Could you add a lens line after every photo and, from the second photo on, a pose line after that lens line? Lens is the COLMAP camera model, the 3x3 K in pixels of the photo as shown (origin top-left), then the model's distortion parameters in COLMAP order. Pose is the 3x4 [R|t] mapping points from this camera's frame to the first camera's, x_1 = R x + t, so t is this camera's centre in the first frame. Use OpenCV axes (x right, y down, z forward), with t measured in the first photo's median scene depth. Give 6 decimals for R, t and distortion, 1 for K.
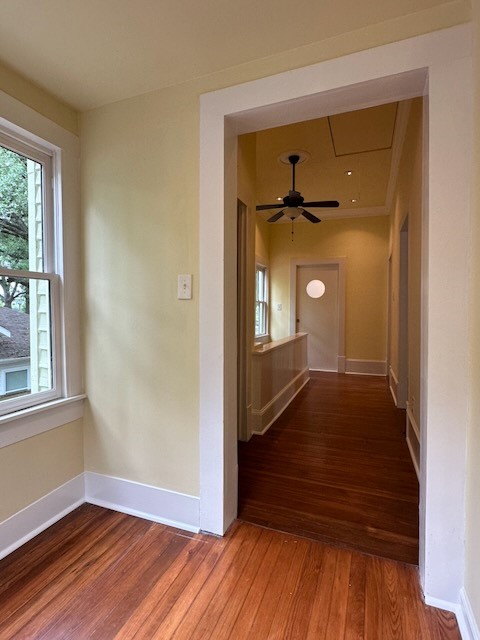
lens RADIAL K [[334.3, 0, 240.7], [0, 334.3, 317.8], [0, 0, 1]] dist [-0.000279, 0.000155]
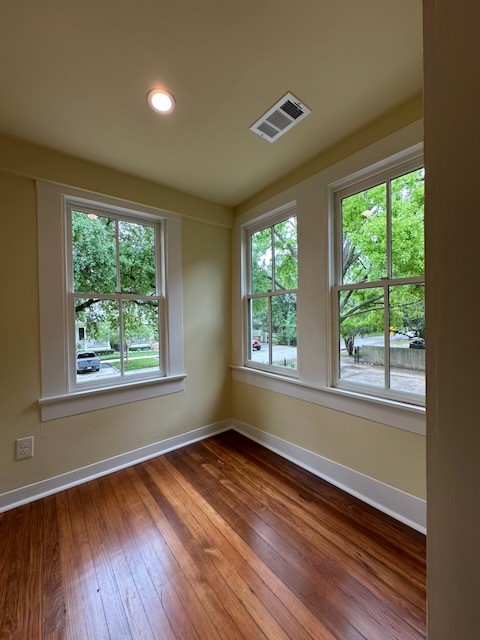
lens RADIAL K [[255.4, 0, 241.1], [0, 255.4, 319.0], [0, 0, 1]] dist [-0.003325, 0.000250]
pose [[-0.492057, 0.015209, -0.870430, 0.393739], [-0.016468, 0.999506, 0.026773, -0.023313], [0.870407, 0.027508, -0.491564, 1.040262]]
